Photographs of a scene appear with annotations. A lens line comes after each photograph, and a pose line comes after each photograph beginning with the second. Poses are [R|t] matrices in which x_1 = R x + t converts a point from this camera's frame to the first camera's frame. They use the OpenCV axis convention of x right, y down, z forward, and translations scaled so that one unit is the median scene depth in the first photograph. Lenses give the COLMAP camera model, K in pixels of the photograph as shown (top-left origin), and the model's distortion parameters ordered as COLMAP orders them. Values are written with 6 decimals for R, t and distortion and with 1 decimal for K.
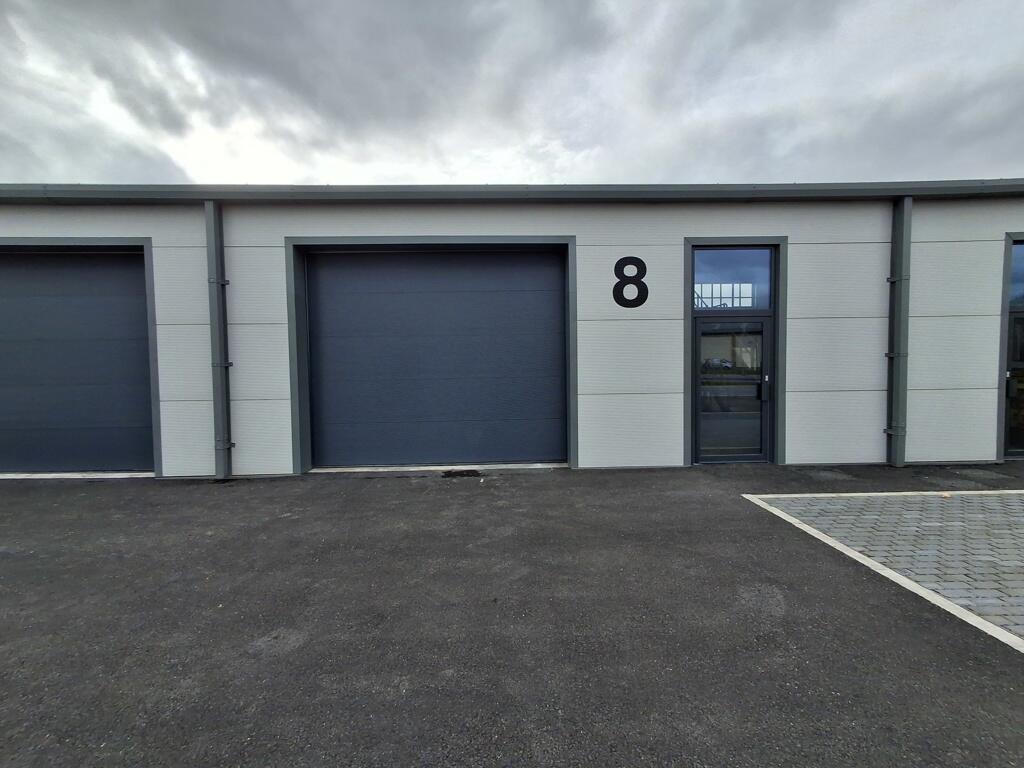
lens RADIAL K [[489.1, 0, 514.2], [0, 489.1, 377.0], [0, 0, 1]] dist [-0.008280, 0.003393]
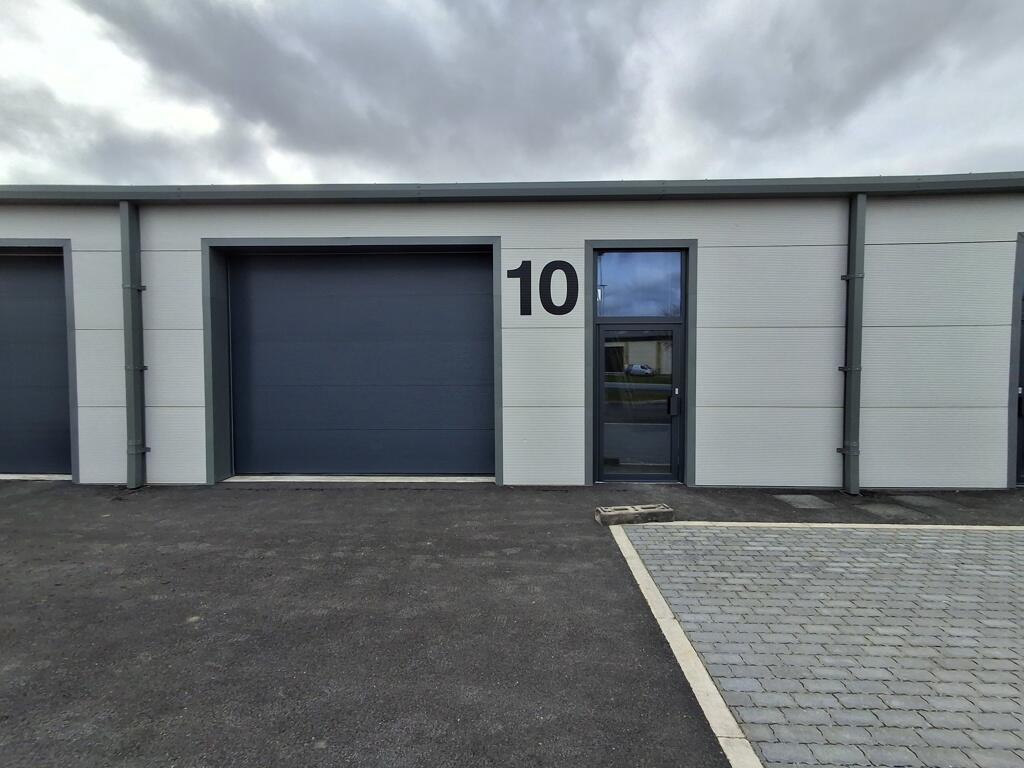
lens RADIAL K [[528.9, 0, 504.7], [0, 528.9, 391.6], [0, 0, 1]] dist [-0.005264, -0.000187]
pose [[0.998619, 0.013892, -0.050665, 0.190323], [-0.013389, 0.999858, 0.010245, -0.002571], [0.050801, -0.009552, 0.998663, -0.016738]]
